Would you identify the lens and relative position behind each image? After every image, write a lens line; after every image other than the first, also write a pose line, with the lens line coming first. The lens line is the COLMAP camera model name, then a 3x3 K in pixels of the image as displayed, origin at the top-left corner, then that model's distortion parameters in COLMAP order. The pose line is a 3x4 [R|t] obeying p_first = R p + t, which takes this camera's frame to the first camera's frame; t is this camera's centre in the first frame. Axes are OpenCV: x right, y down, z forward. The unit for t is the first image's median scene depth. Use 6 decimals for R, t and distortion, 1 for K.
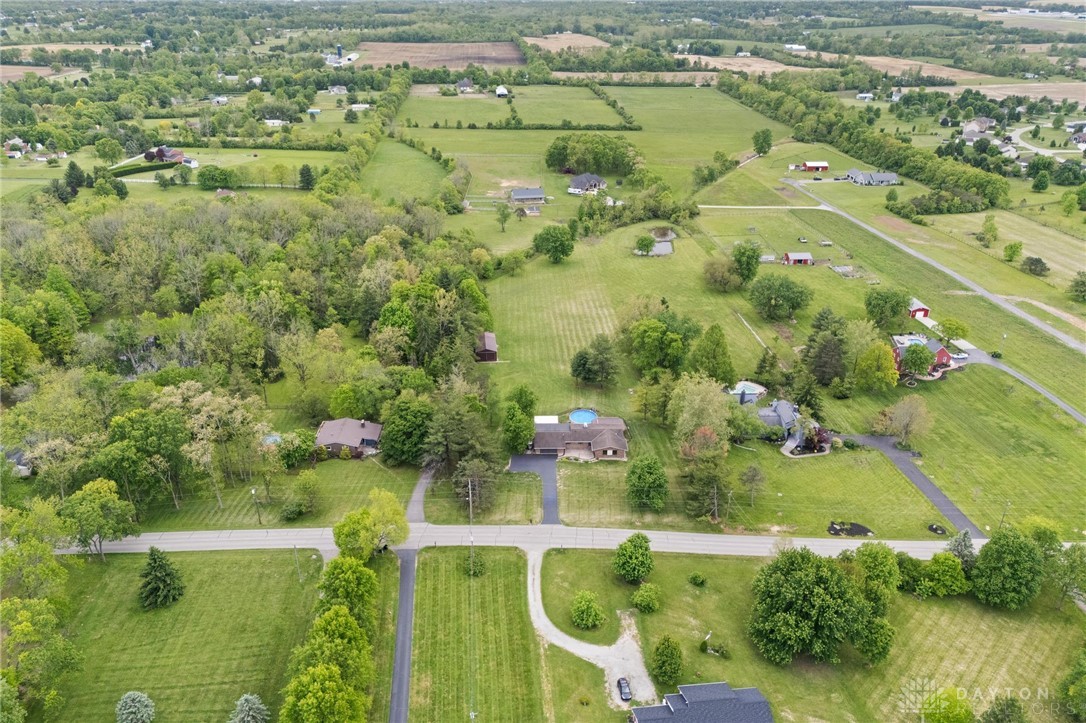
lens RADIAL K [[798.7, 0, 545.0], [0, 798.7, 362.1], [0, 0, 1]] dist [0.051642, -0.038344]
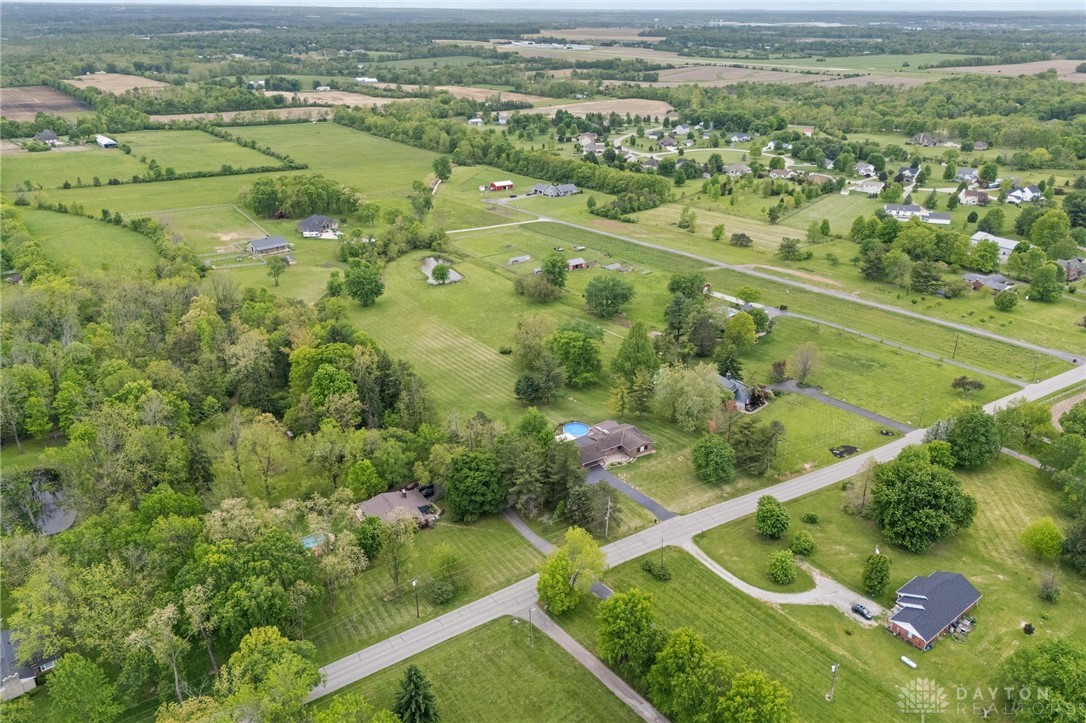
lens RADIAL K [[798.7, 0, 549.1], [0, 798.7, 368.0], [0, 0, 1]] dist [0.051642, -0.038344]
pose [[0.847584, -0.218222, 0.483716, -0.235645], [0.232483, 0.972100, 0.031184, -0.025378], [-0.477025, 0.086025, 0.874669, 0.045595]]
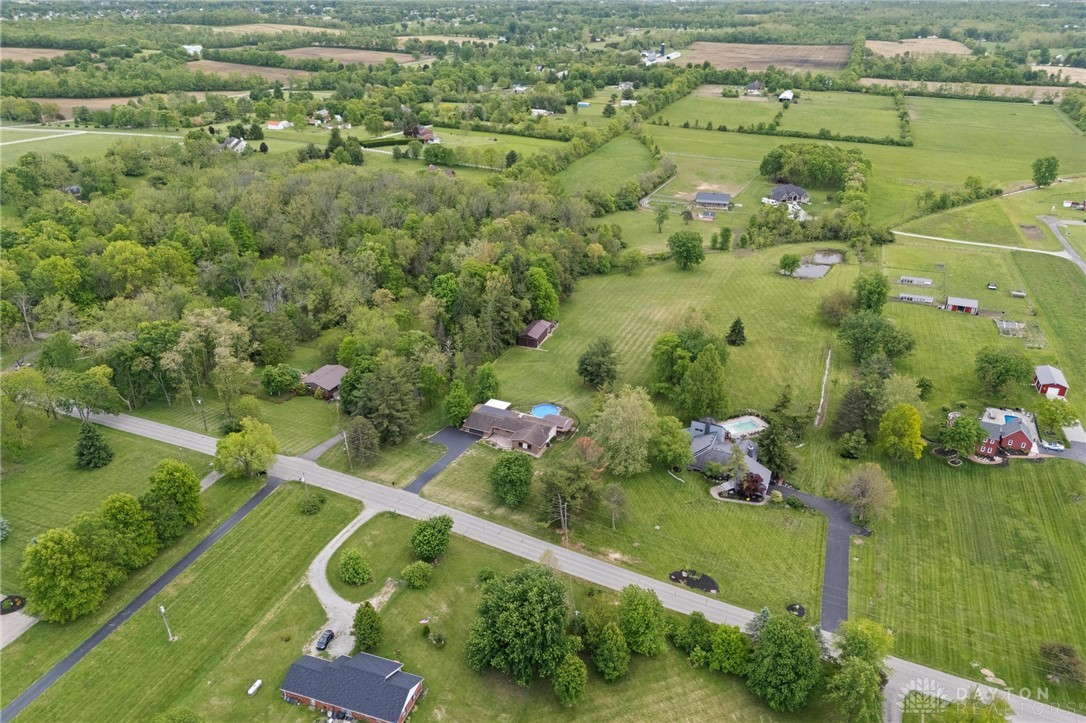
lens RADIAL K [[798.7, 0, 544.6], [0, 798.7, 355.9], [0, 0, 1]] dist [0.051642, -0.038344]
pose [[0.904258, 0.185779, -0.384453, 0.210671], [-0.188344, 0.981603, 0.031342, -0.015650], [0.383203, 0.044068, 0.922612, 0.032274]]
